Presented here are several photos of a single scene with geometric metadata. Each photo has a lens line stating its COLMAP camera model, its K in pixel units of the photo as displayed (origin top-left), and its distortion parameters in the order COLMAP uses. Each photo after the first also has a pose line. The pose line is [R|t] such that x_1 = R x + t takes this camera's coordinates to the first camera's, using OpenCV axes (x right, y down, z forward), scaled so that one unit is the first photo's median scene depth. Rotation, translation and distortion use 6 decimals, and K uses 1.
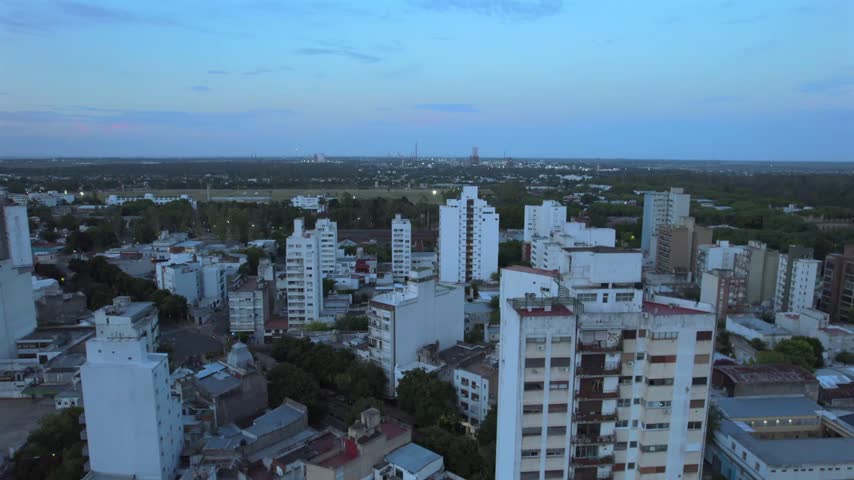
lens RADIAL K [[549.2, 0, 425.3], [0, 549.2, 245.1], [0, 0, 1]] dist [-0.063771, 0.049077]
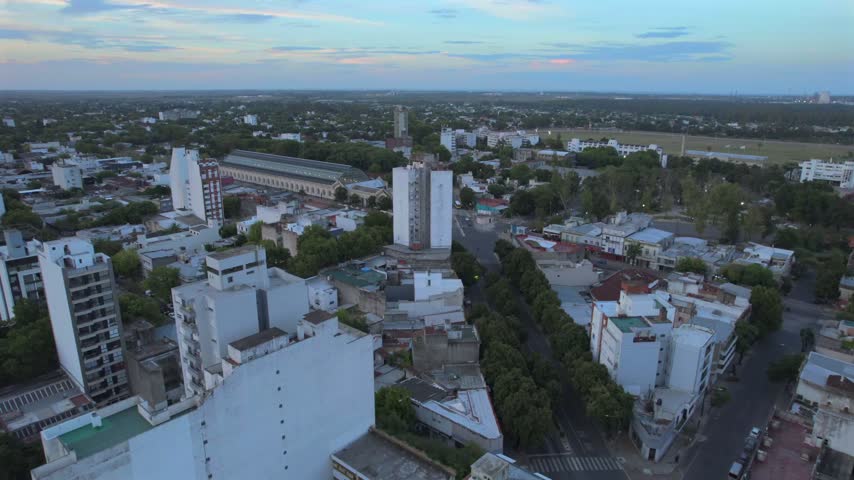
lens RADIAL K [[549.2, 0, 430.9], [0, 549.2, 245.2], [0, 0, 1]] dist [-0.063771, 0.049077]
pose [[0.701589, 0.198324, -0.684427, -0.180430], [-0.119555, 0.979635, 0.161313, -0.077563], [0.702481, -0.031349, 0.711012, 0.360198]]
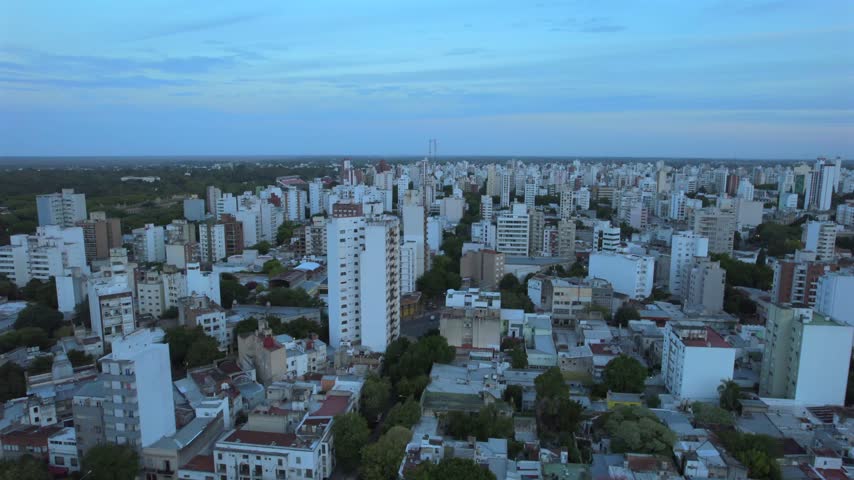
lens RADIAL K [[549.2, 0, 443.1], [0, 549.2, 245.2], [0, 0, 1]] dist [-0.063771, 0.049077]
pose [[0.175697, -0.168900, 0.969847, -0.519690], [0.157136, 0.977352, 0.141741, -0.026403], [-0.971822, 0.127495, 0.198258, 0.022864]]
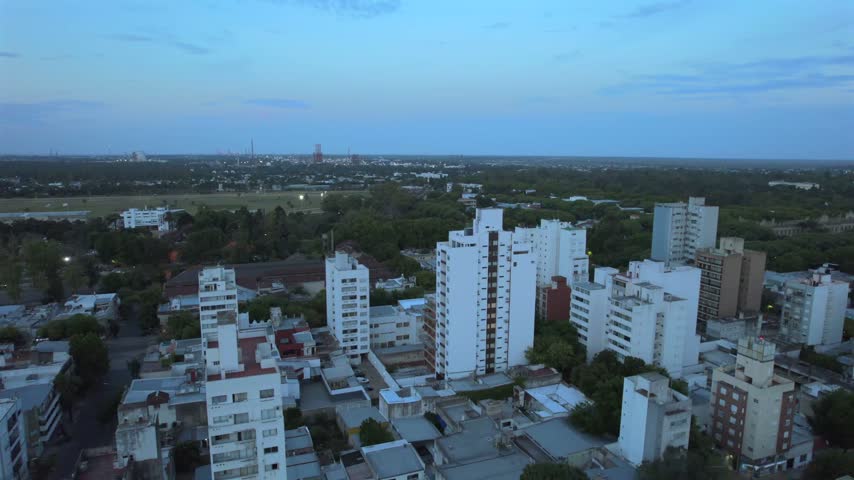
lens RADIAL K [[549.2, 0, 425.6], [0, 549.2, 227.9], [0, 0, 1]] dist [-0.063771, 0.049077]
pose [[0.955857, -0.040540, 0.291022, -0.135326], [0.047937, 0.998682, -0.018329, -0.066881], [-0.289895, 0.031470, 0.956541, 0.374575]]
